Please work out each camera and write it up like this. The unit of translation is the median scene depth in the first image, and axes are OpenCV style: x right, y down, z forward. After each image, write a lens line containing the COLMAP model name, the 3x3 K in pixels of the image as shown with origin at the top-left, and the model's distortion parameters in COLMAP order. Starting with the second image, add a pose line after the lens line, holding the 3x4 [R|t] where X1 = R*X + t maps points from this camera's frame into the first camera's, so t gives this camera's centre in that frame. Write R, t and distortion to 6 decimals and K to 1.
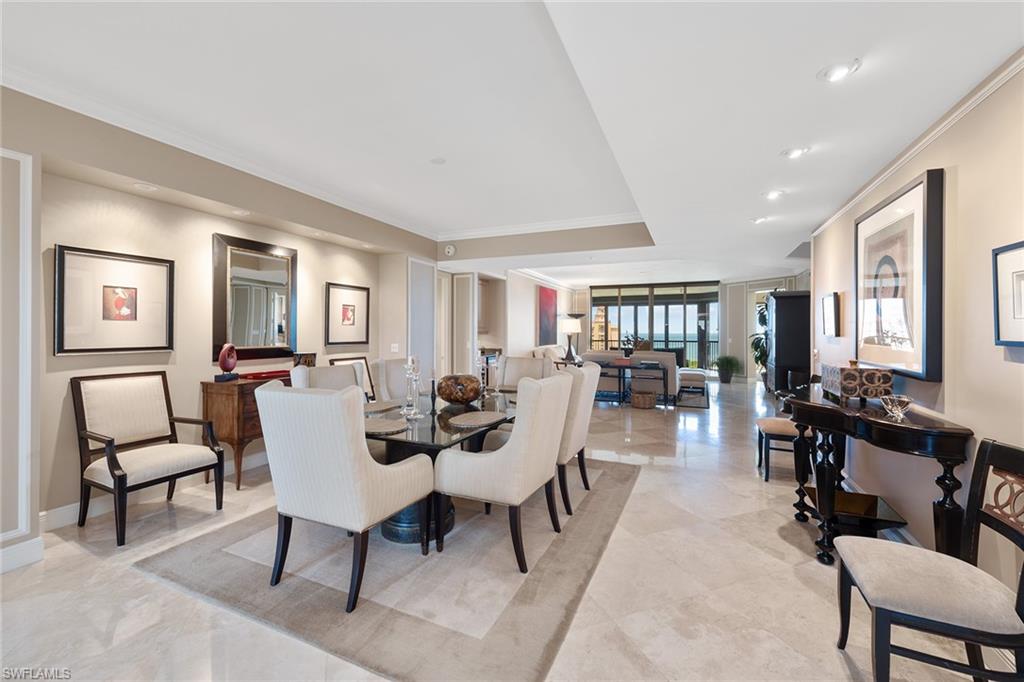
lens RADIAL K [[419.4, 0, 509.4], [0, 419.4, 339.8], [0, 0, 1]] dist [0.024414, -0.000114]
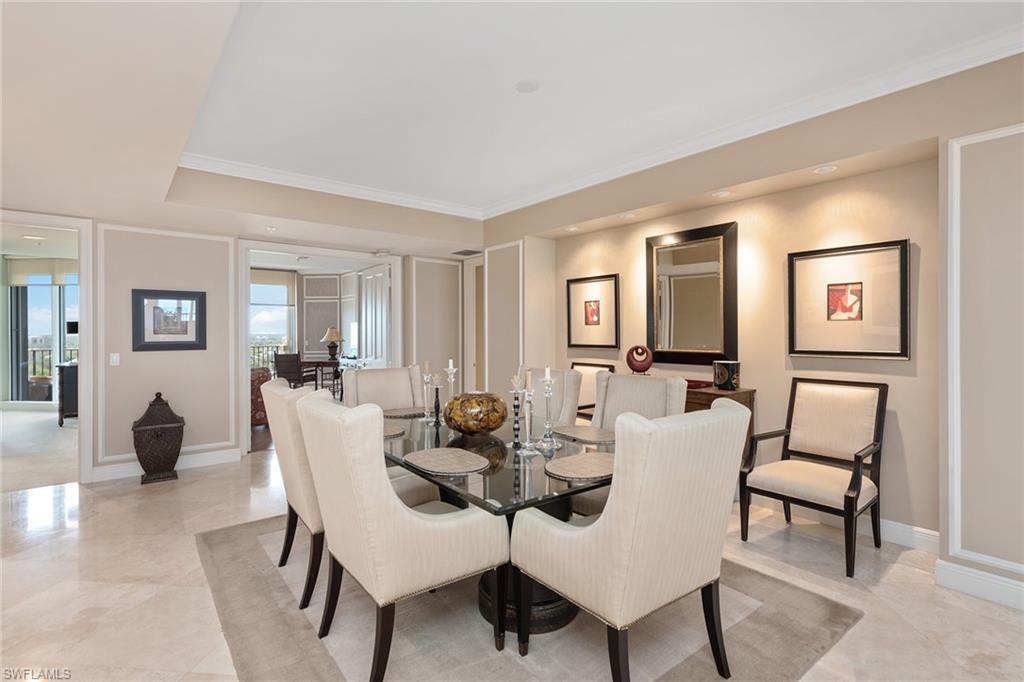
lens RADIAL K [[488.9, 0, 511.1], [0, 488.9, 333.8], [0, 0, 1]] dist [0.000226, -0.000273]
pose [[-0.464201, -0.005348, -0.885714, 0.535539], [-0.021170, 0.999763, 0.005058, -0.017619], [0.885477, 0.021098, -0.464204, 1.317115]]
